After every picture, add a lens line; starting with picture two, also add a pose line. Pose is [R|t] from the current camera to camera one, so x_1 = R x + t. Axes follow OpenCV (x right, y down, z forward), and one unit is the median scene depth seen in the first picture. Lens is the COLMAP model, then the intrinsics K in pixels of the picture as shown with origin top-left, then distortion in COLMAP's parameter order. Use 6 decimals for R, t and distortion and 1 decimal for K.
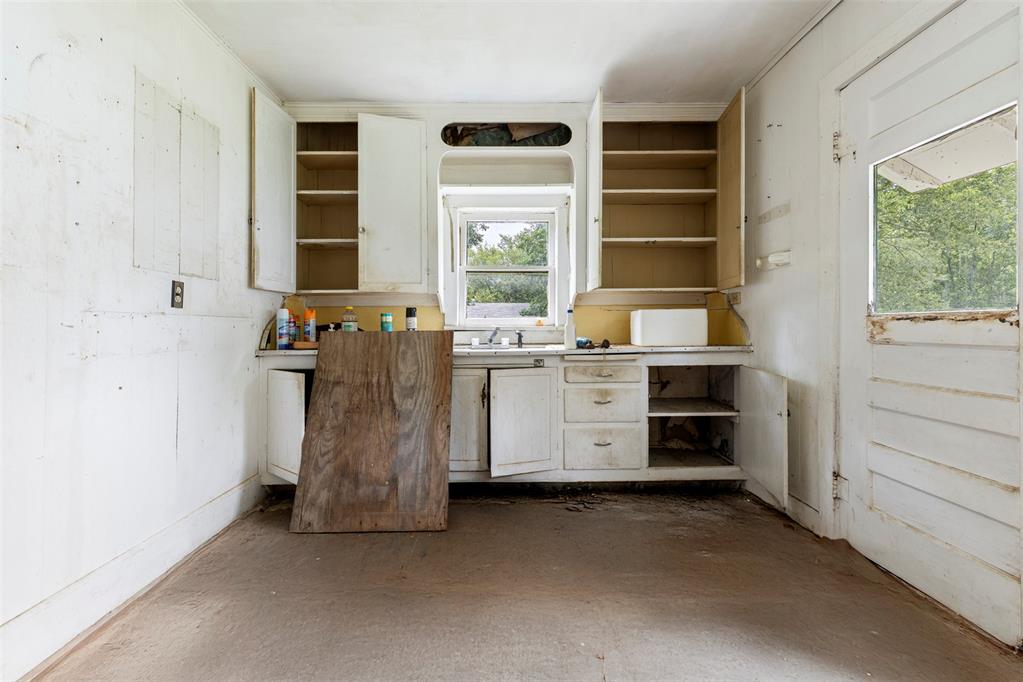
lens RADIAL K [[451.5, 0, 506.9], [0, 451.5, 332.4], [0, 0, 1]] dist [0.017828, 0.000146]
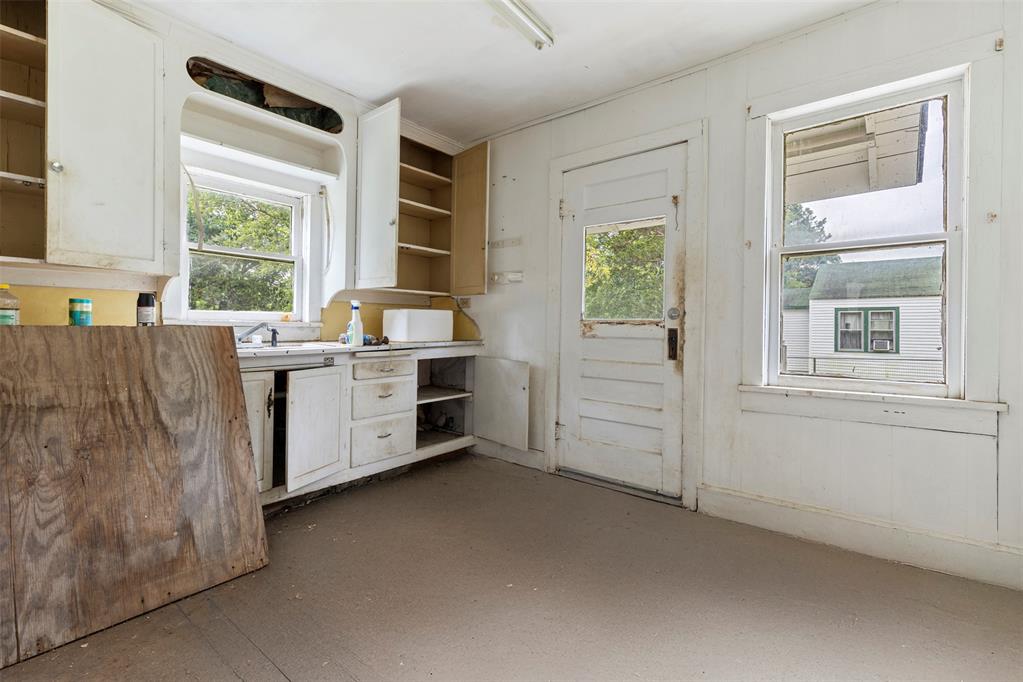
lens RADIAL K [[451.5, 0, 501.1], [0, 451.5, 336.5], [0, 0, 1]] dist [0.017828, 0.000146]
pose [[0.666922, -0.006157, 0.745102, -0.416496], [-0.006337, 0.999883, 0.013934, -0.000289], [-0.745101, -0.014015, 0.666804, 0.107134]]
